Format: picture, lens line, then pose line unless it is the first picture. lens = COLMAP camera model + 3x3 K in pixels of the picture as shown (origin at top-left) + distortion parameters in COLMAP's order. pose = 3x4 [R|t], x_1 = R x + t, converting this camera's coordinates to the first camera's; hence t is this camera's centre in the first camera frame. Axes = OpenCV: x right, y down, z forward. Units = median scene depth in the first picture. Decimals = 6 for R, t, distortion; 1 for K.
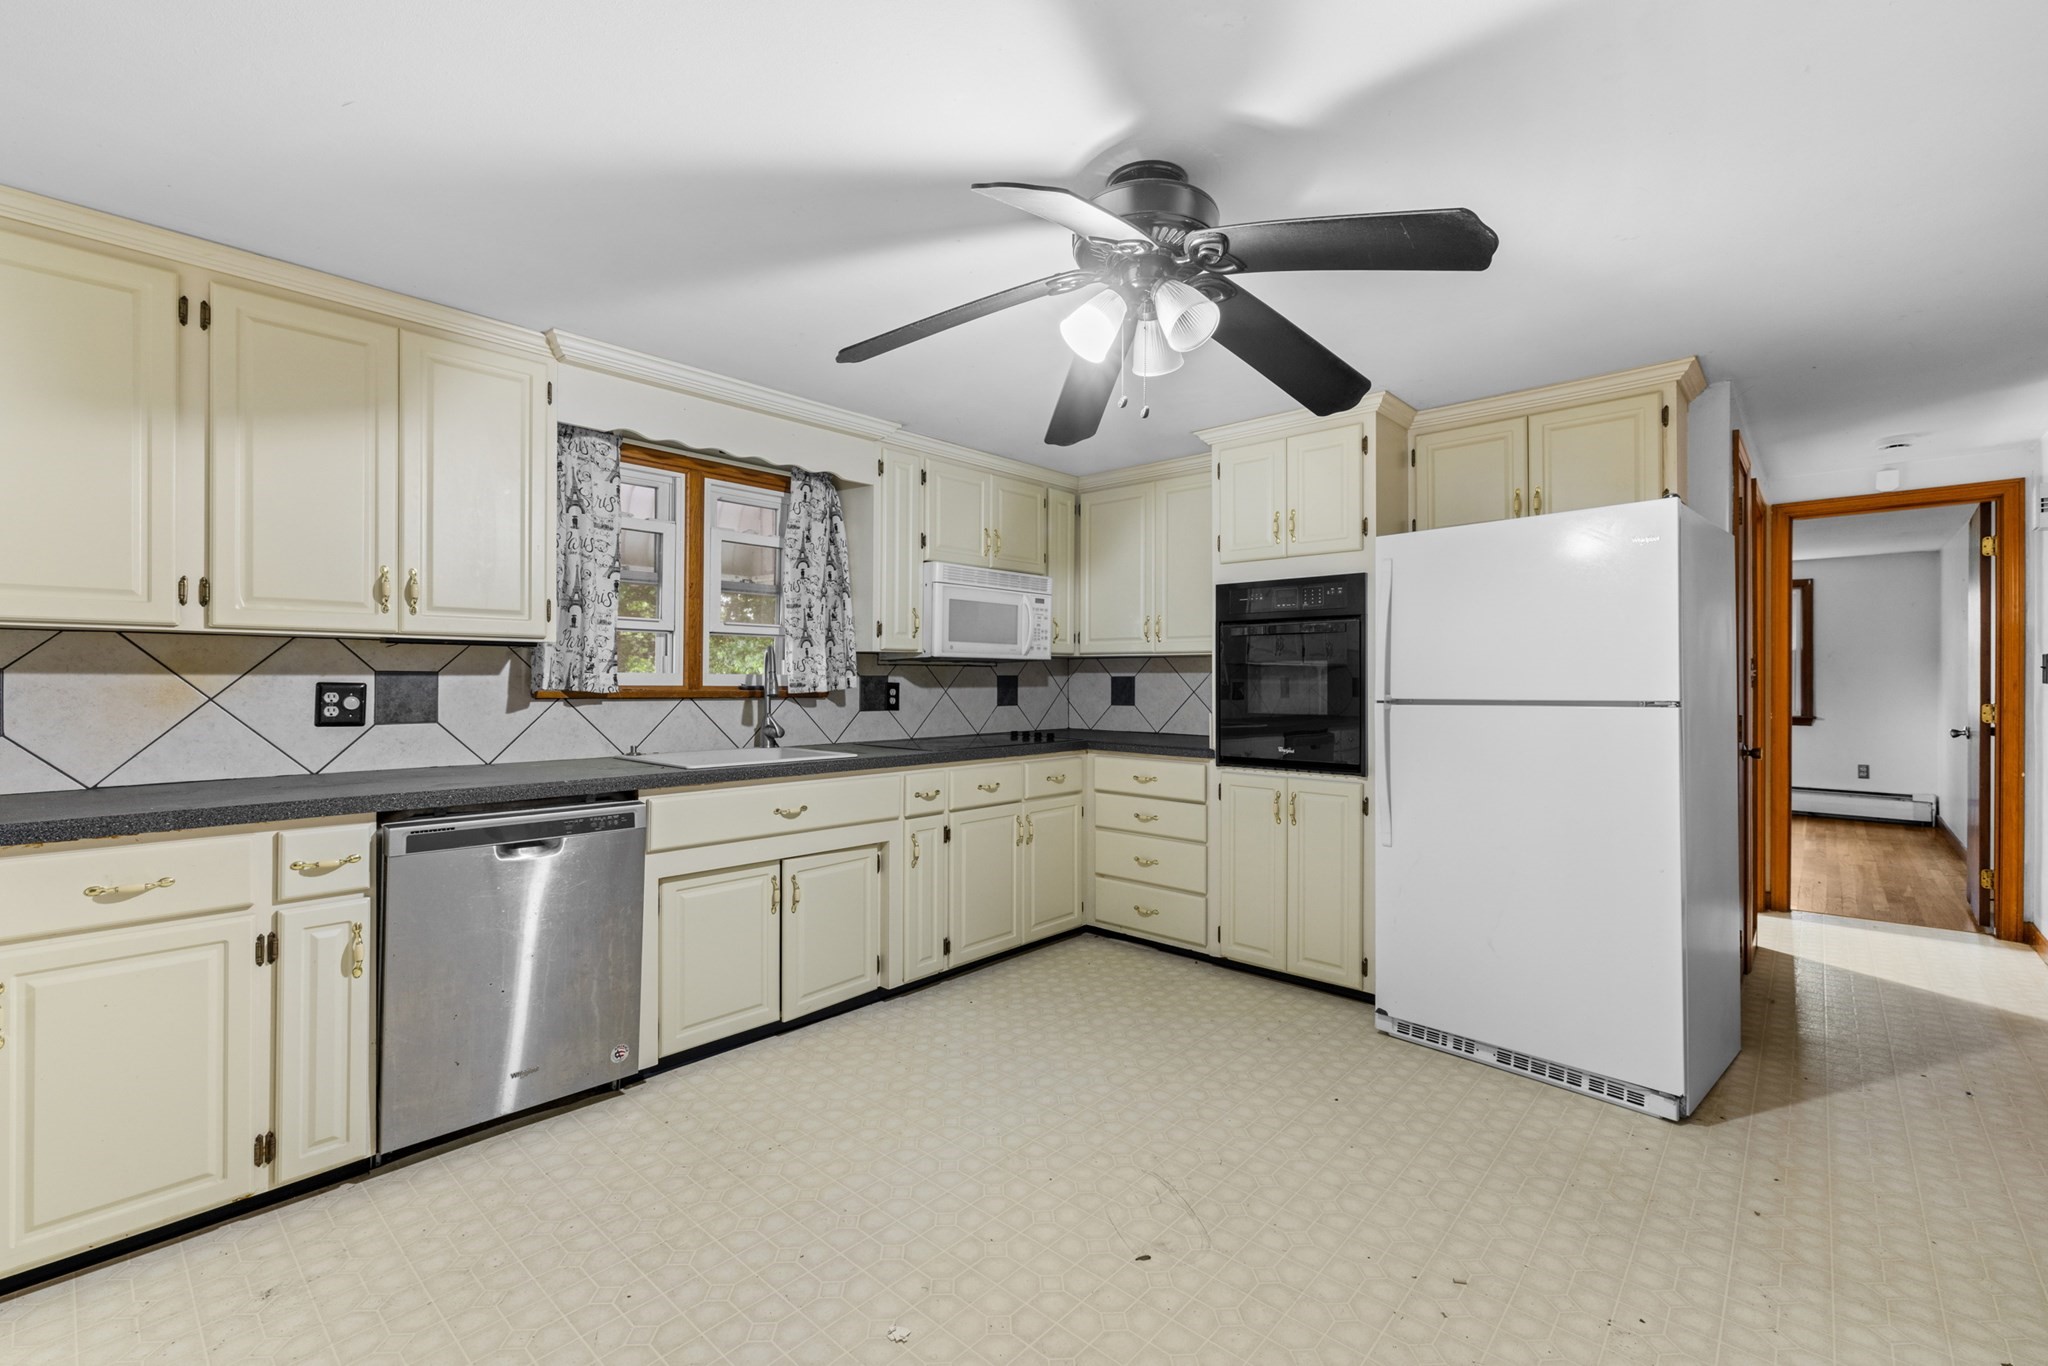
lens RADIAL K [[877.9, 0, 1027.4], [0, 877.9, 675.0], [0, 0, 1]] dist [-0.000334, 0.000476]
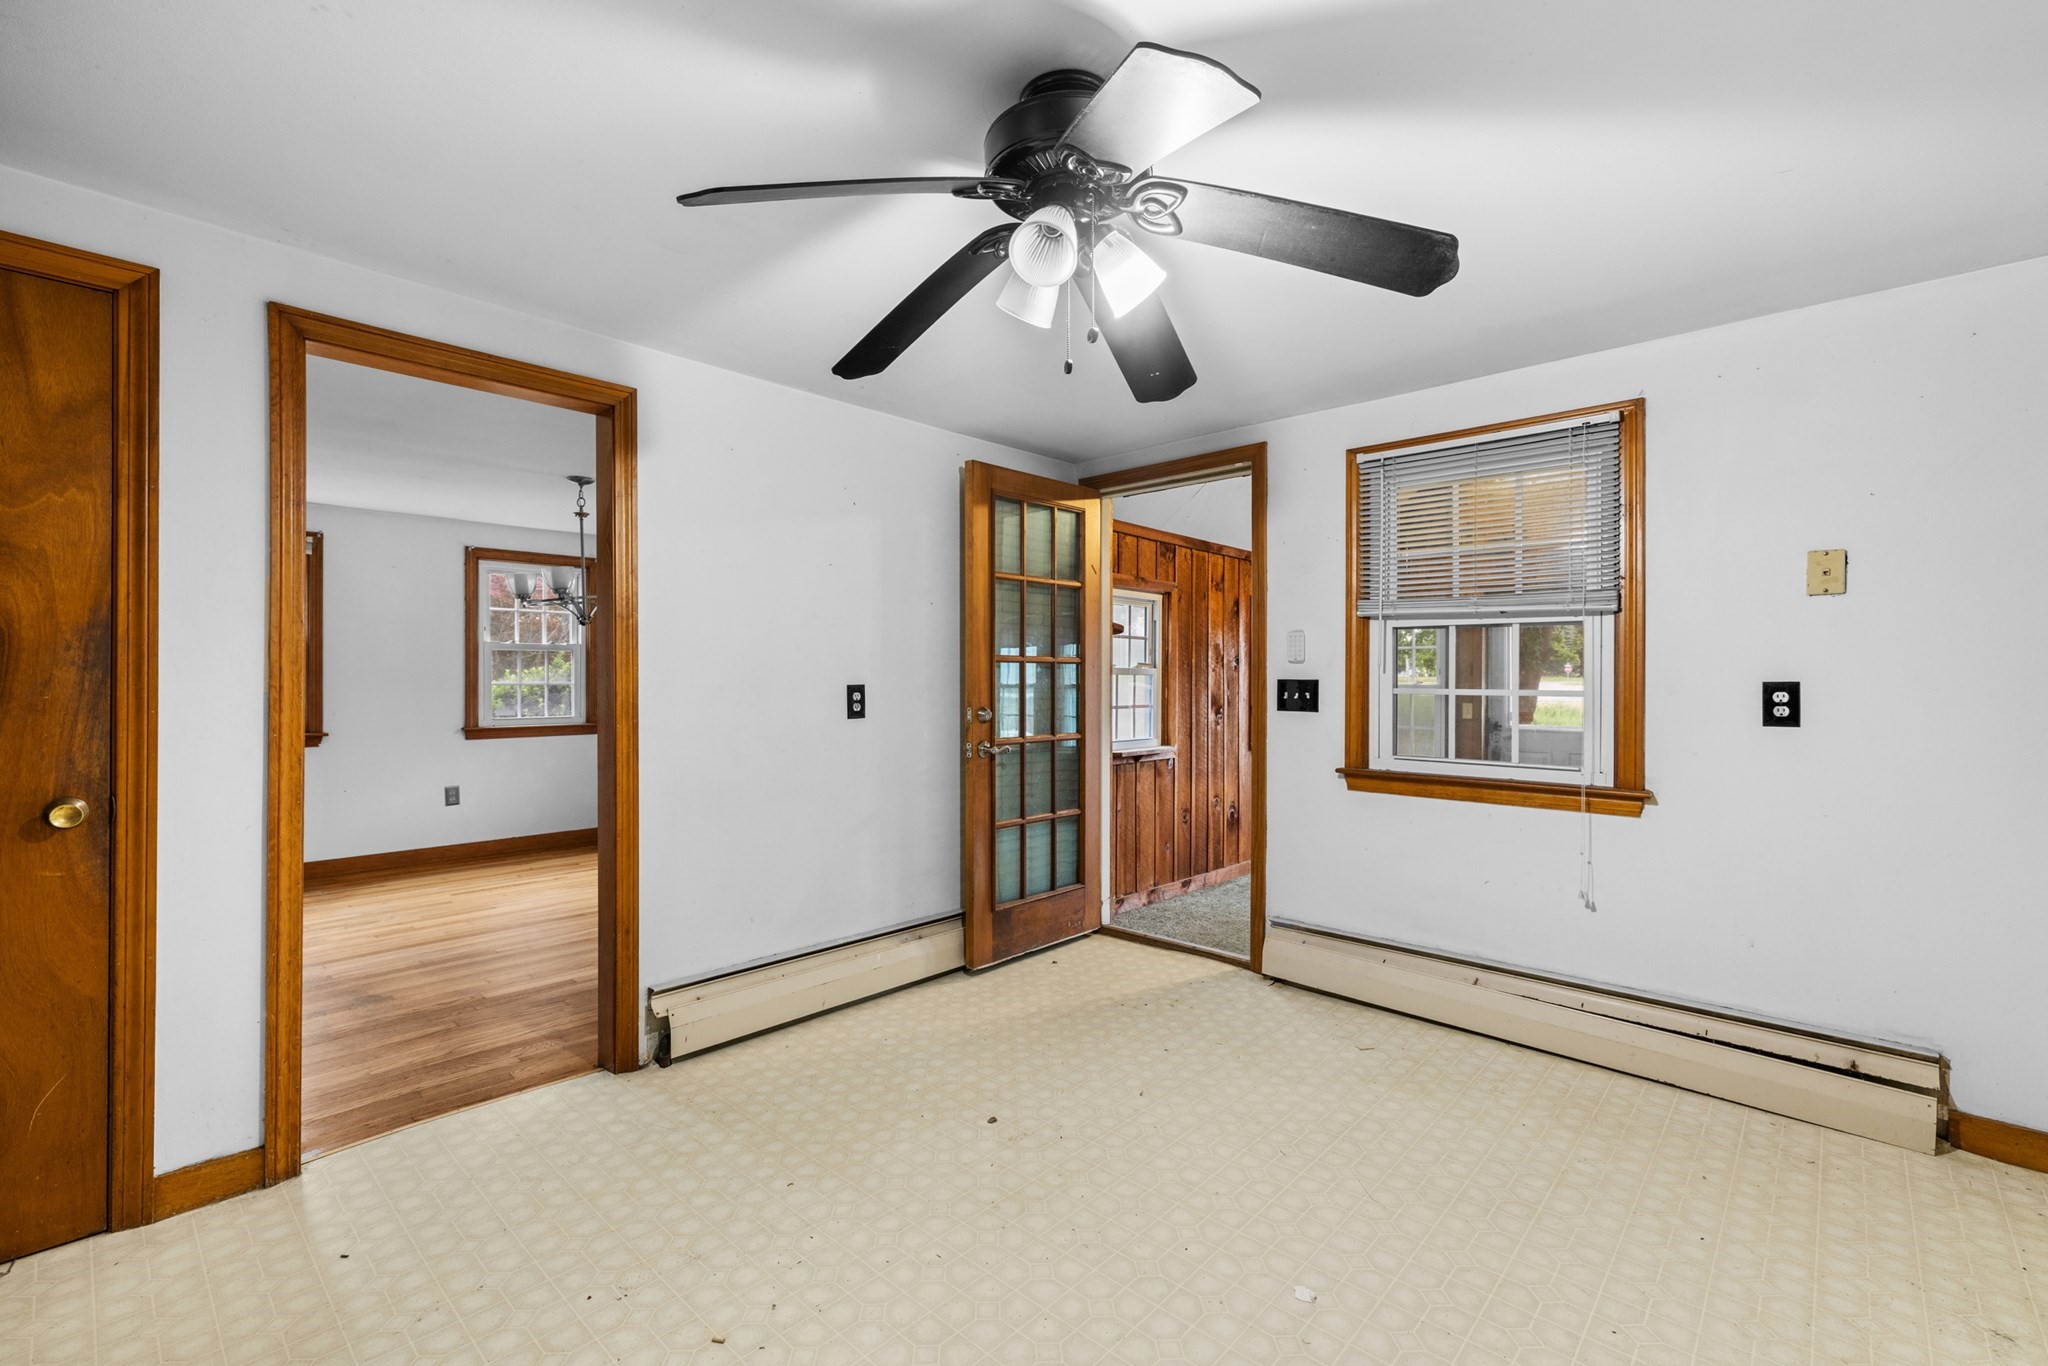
lens RADIAL K [[879.1, 0, 1024.0], [0, 879.1, 683.0], [0, 0, 1]] dist [0.001735, 0.000332]
pose [[-0.999943, -0.004276, 0.009818, 0.096416], [-0.004247, 0.999986, 0.003020, 0.005102], [-0.009831, 0.002978, -0.999947, 1.073932]]
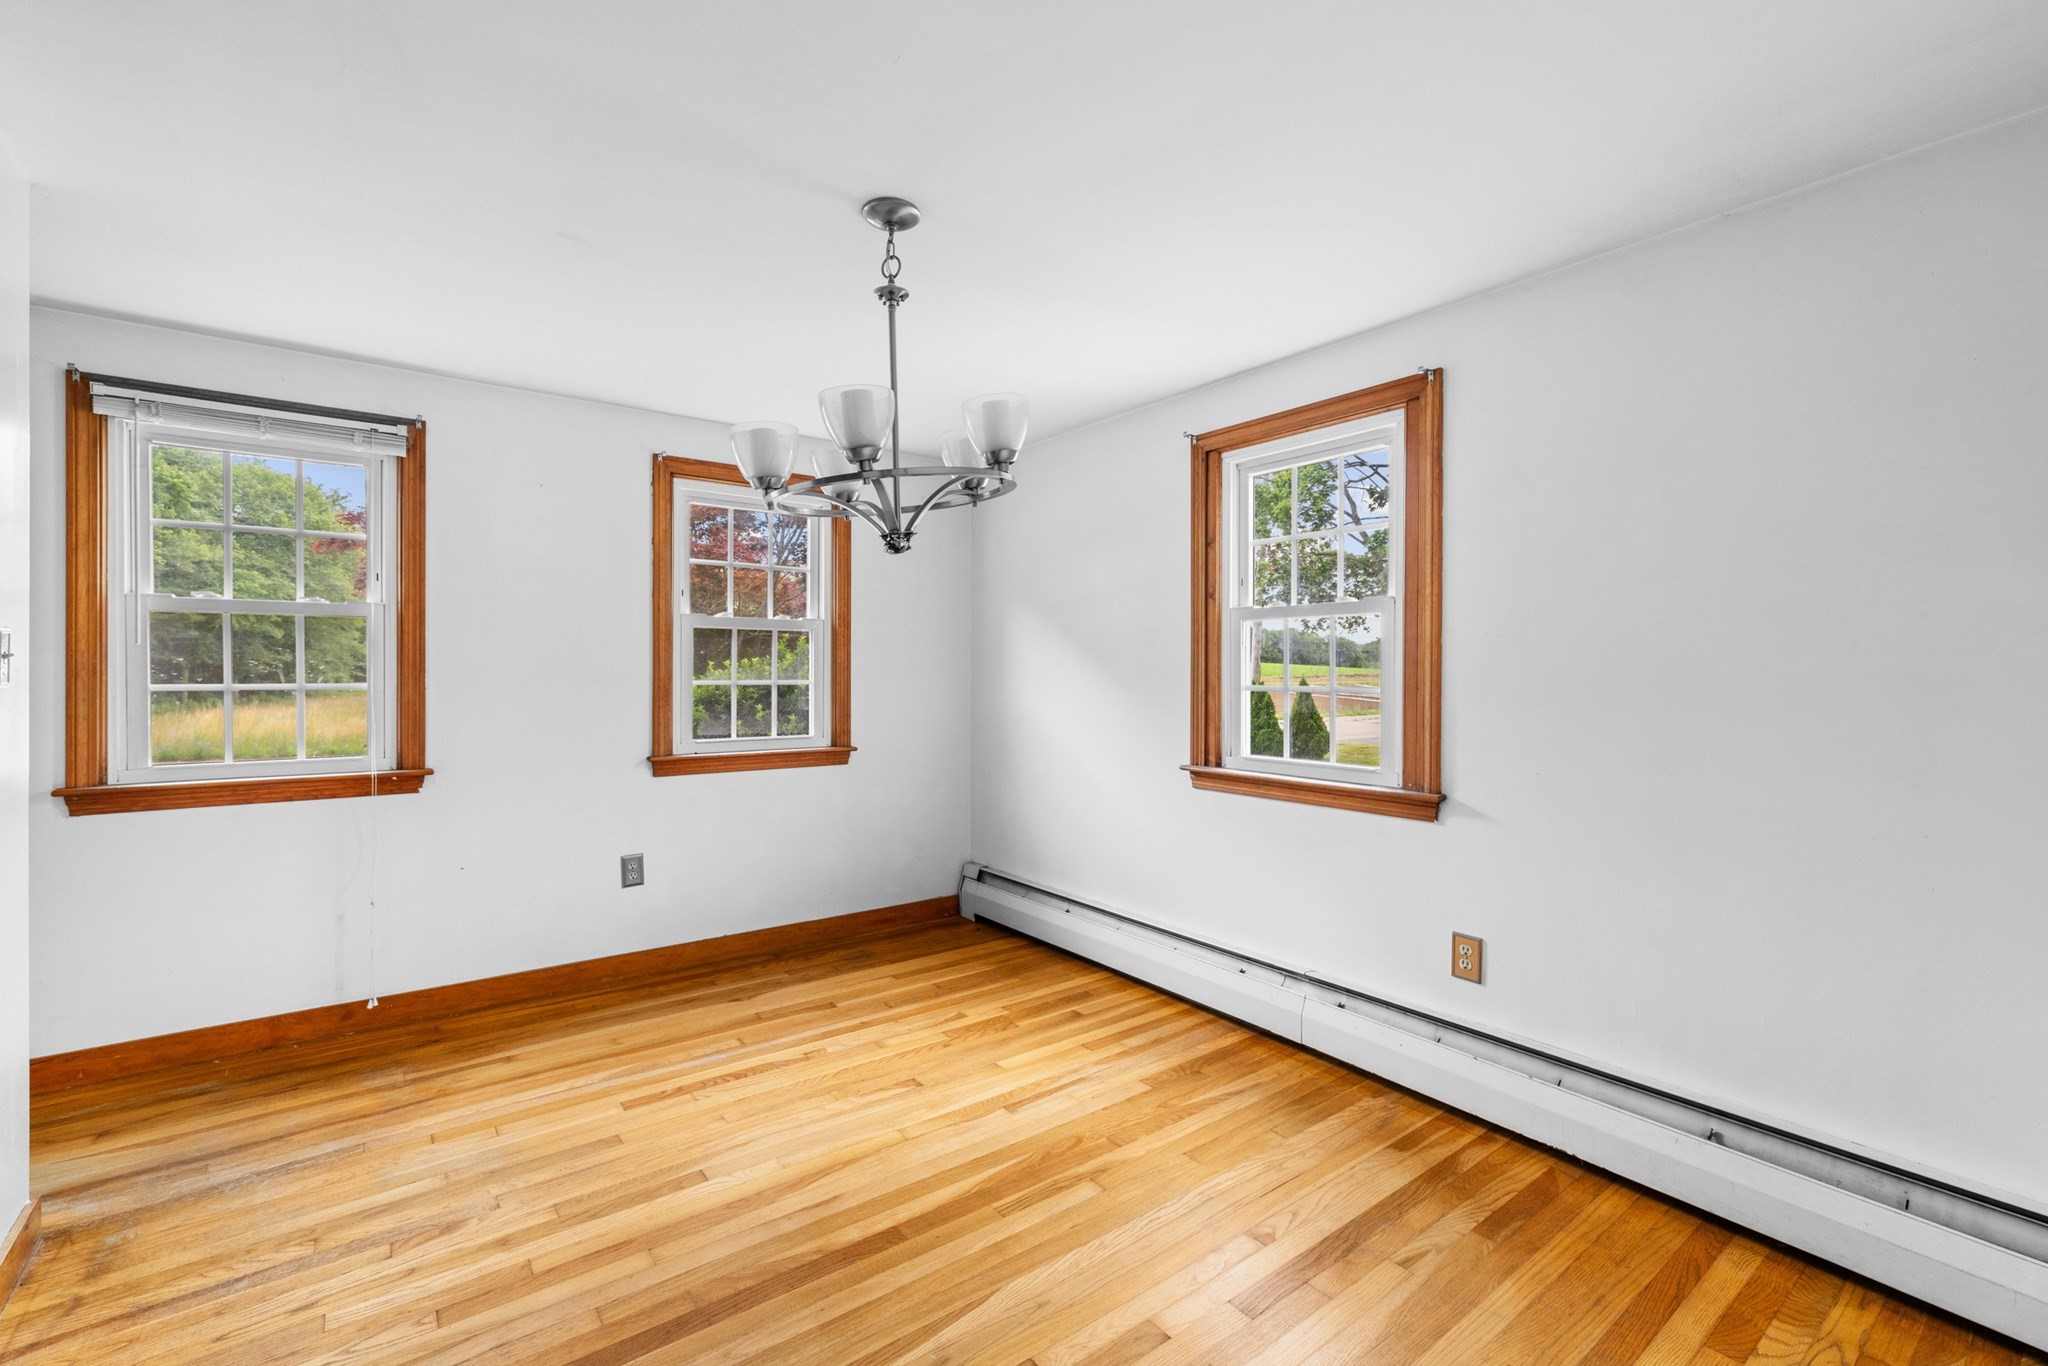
lens RADIAL K [[879.1, 0, 1024.0], [0, 879.1, 683.0], [0, 0, 1]] dist [0.001735, 0.000332]
pose [[-0.982545, -0.009409, 0.185785, 0.631073], [-0.007868, 0.999928, 0.009029, 0.002195], [-0.185857, 0.007410, -0.982549, 0.225940]]
